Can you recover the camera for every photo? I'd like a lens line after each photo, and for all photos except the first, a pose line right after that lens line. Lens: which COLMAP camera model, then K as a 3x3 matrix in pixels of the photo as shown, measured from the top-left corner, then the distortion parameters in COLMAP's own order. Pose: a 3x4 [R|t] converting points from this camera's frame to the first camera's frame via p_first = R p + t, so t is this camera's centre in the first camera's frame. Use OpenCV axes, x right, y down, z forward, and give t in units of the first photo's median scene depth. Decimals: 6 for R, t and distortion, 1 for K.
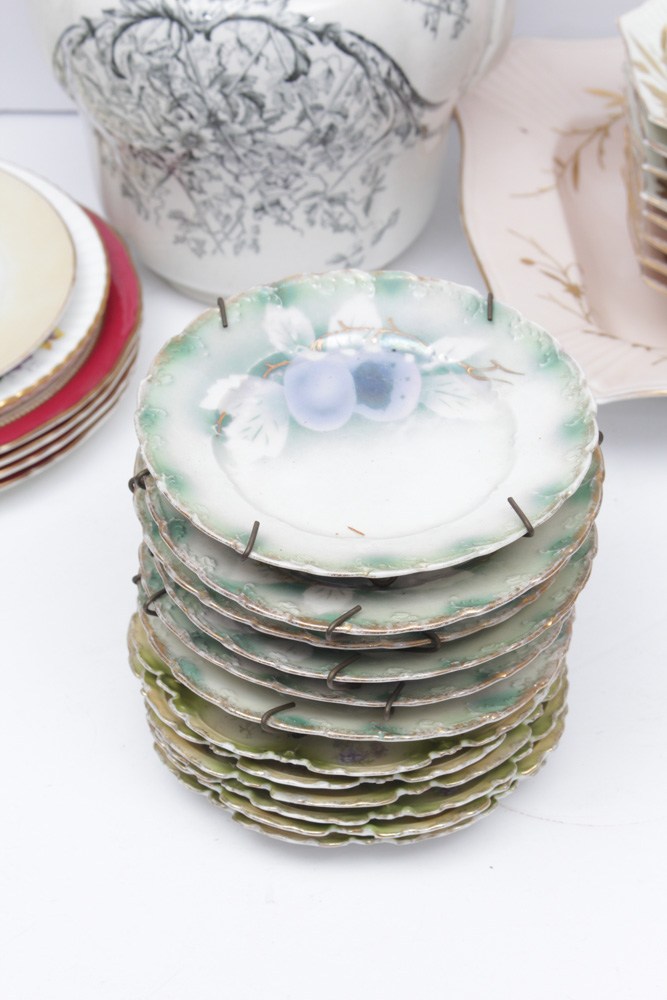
lens RADIAL K [[2586.1, 0, 331.5], [0, 2586.1, 501.6], [0, 0, 1]] dist [0.099904, 0.000000]
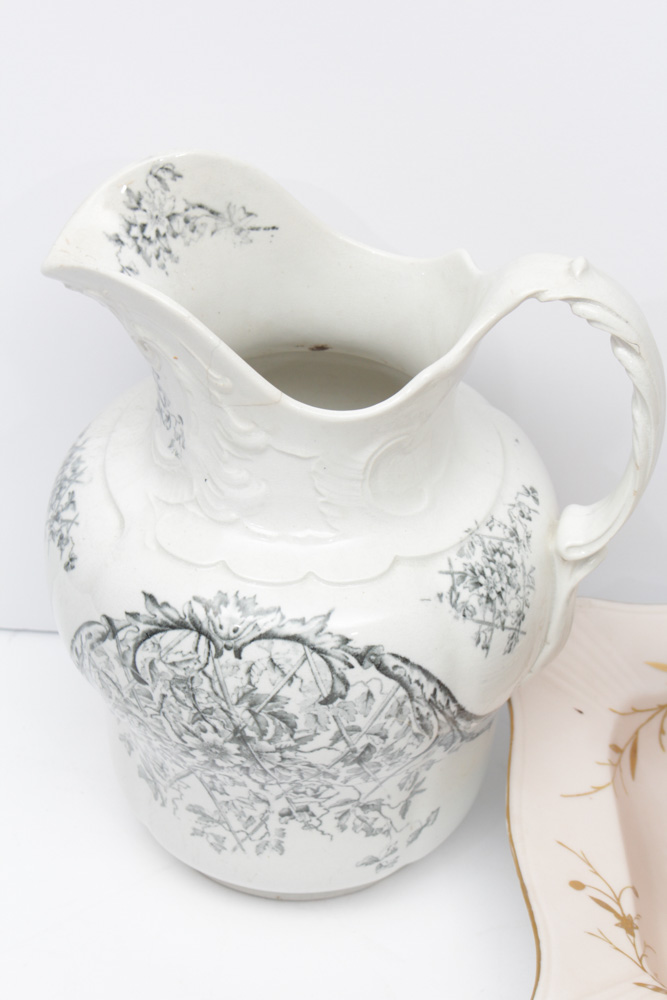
lens RADIAL K [[2586.1, 0, 332.6], [0, 2586.1, 496.3], [0, 0, 1]] dist [0.099904, 0.000000]
pose [[0.998483, 0.052233, -0.017404, -0.001410], [-0.053311, 0.996215, -0.068657, -0.168699], [0.013752, 0.069481, 0.997488, 0.084639]]
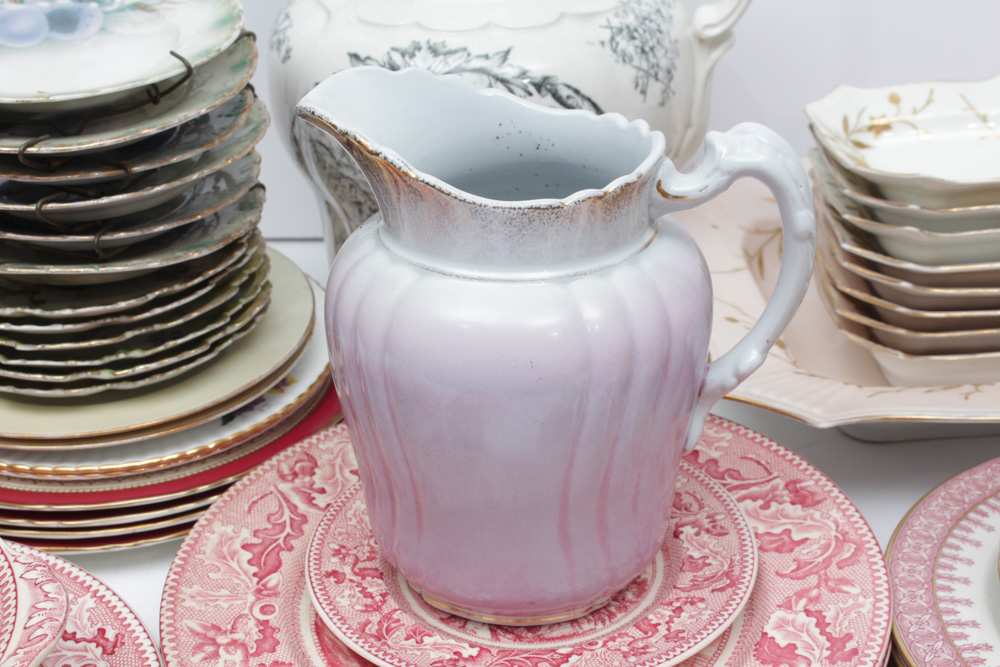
lens RADIAL K [[1549.4, 0, 497.1], [0, 1549.4, 334.7], [0, 0, 1]] dist [-0.044447, 0.000000]
pose [[0.999936, -0.006327, -0.009344, -0.015558], [0.004121, 0.975602, -0.219508, 0.054999], [0.010505, 0.219456, 0.975566, 0.396976]]
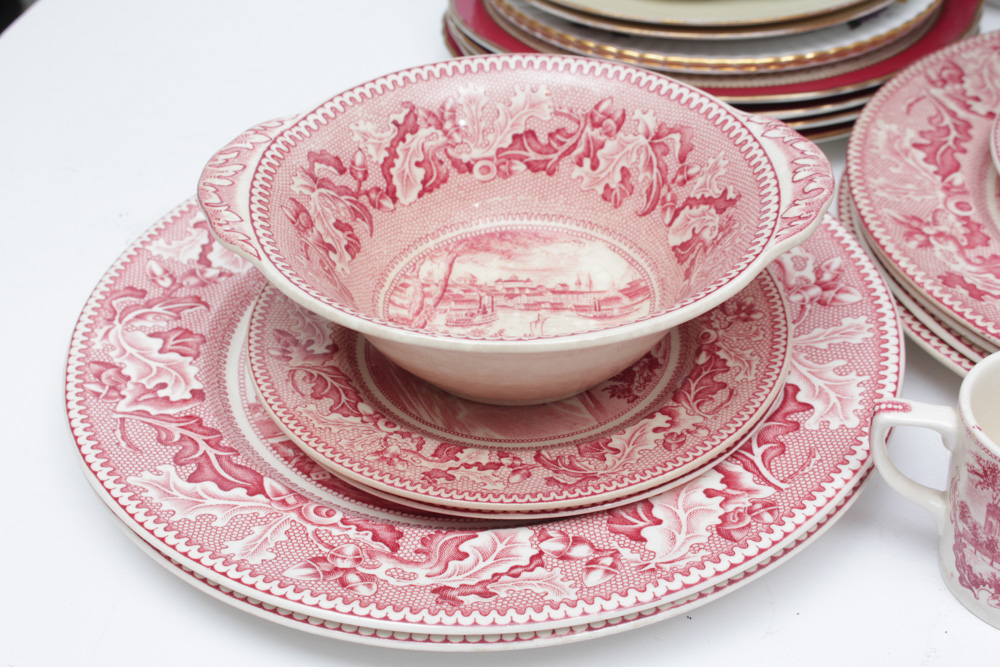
lens RADIAL K [[1443.5, 0, 492.2], [0, 1443.5, 376.7], [0, 0, 1]] dist [-0.043899, 0.000000]
pose [[0.987513, 0.072557, -0.139837, -0.178463], [-0.076543, 0.996793, -0.023335, 0.106375], [0.137695, 0.033747, 0.989900, 0.458831]]
